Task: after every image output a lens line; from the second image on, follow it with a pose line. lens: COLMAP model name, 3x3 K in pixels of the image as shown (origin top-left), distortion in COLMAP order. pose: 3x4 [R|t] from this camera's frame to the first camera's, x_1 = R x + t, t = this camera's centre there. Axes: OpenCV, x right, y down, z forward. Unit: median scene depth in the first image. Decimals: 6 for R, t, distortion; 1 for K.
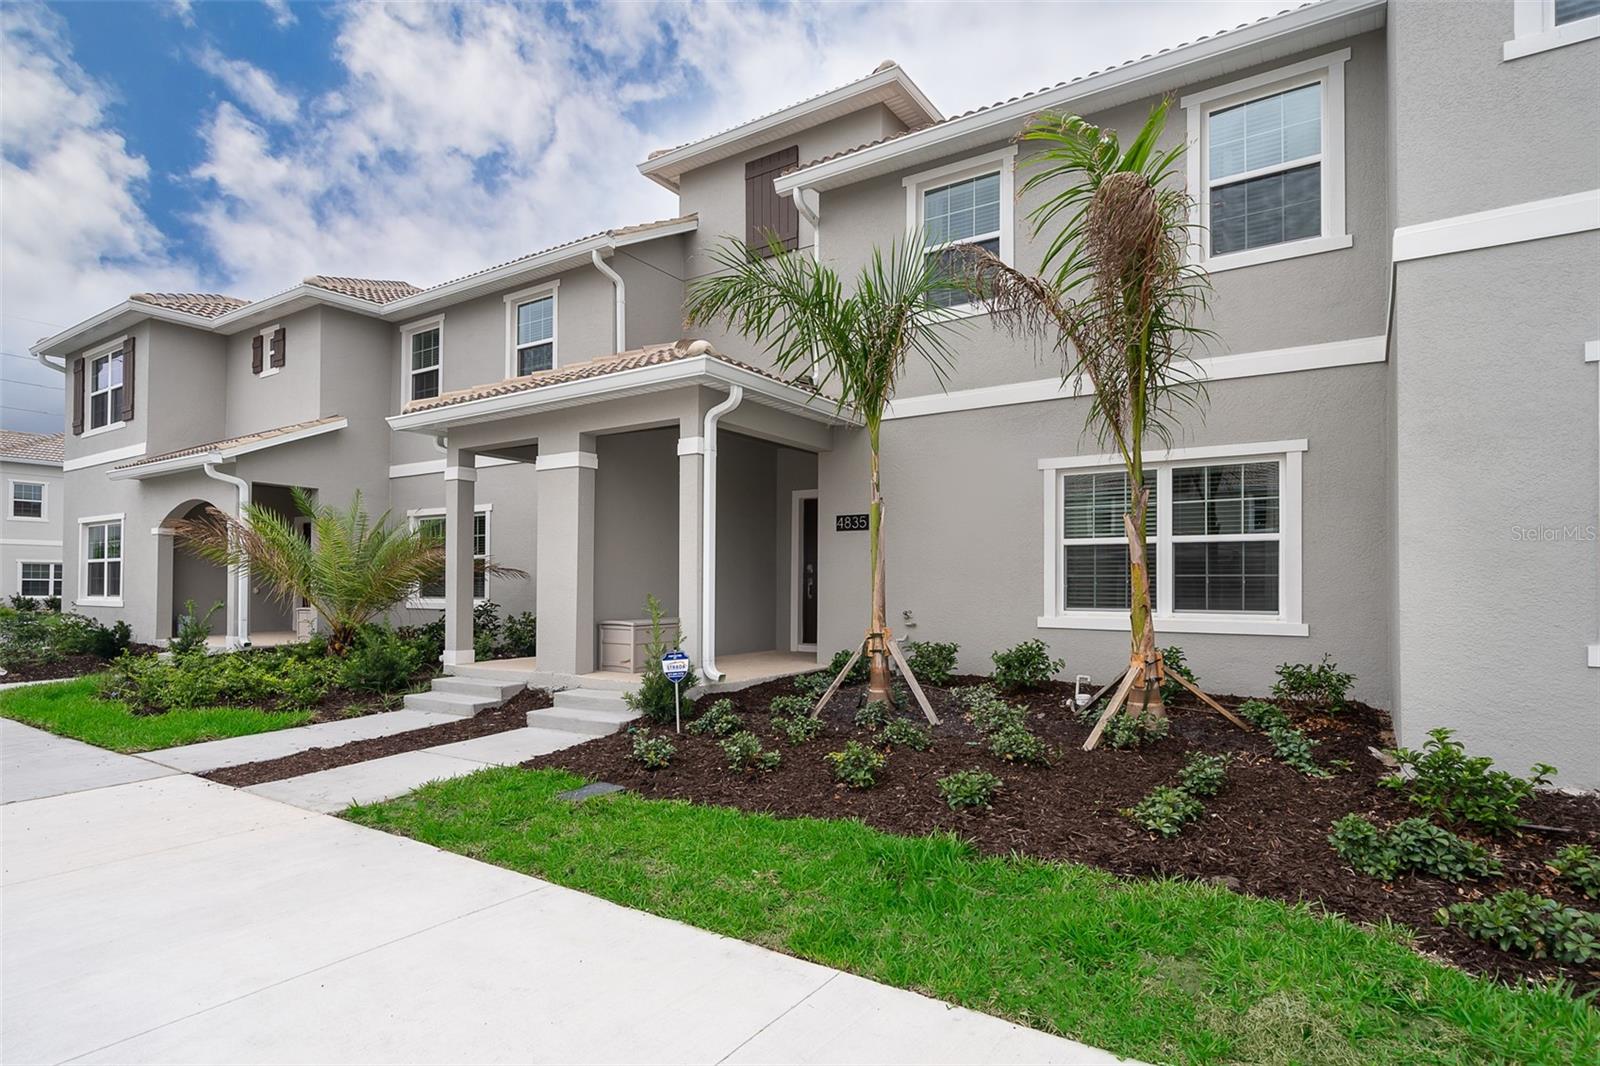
lens RADIAL K [[904.6, 0, 793.1], [0, 904.6, 566.4], [0, 0, 1]] dist [0.001571, -0.000790]
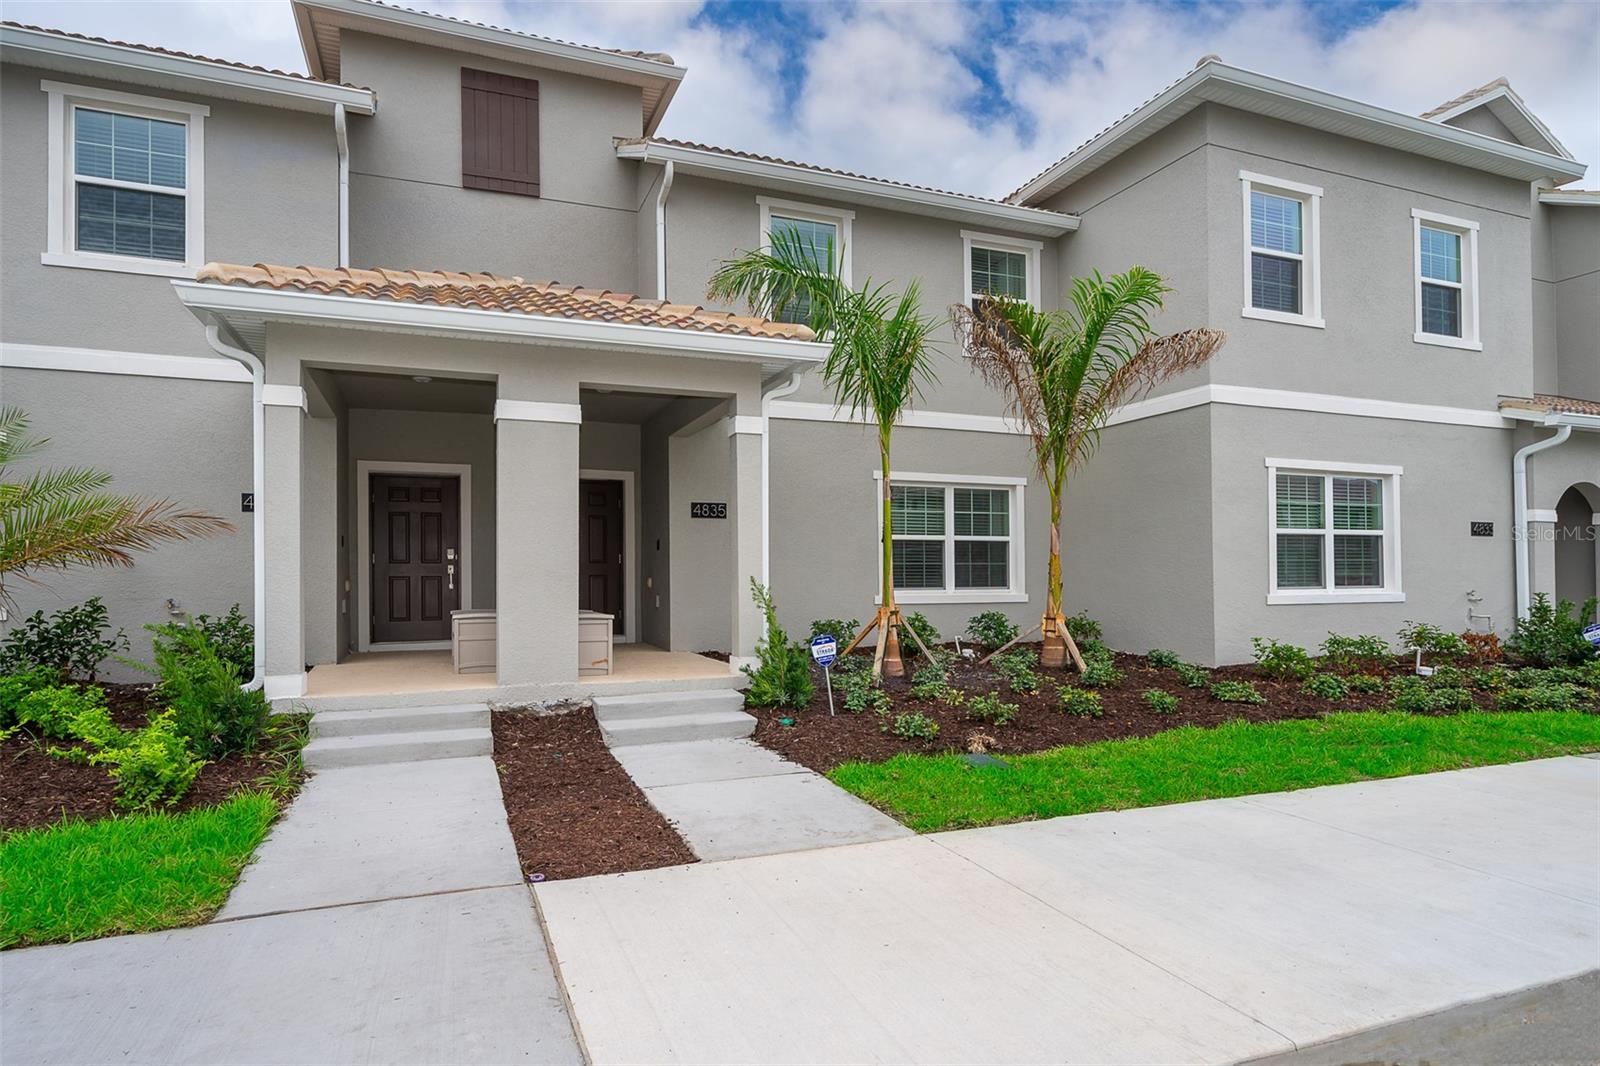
lens RADIAL K [[904.6, 0, 793.1], [0, 904.6, 566.4], [0, 0, 1]] dist [0.001571, -0.000790]
pose [[0.534448, 0.004579, 0.845189, -0.937470], [-0.010337, 0.999946, 0.001119, 0.015922], [-0.845138, -0.009335, 0.534467, 0.468396]]
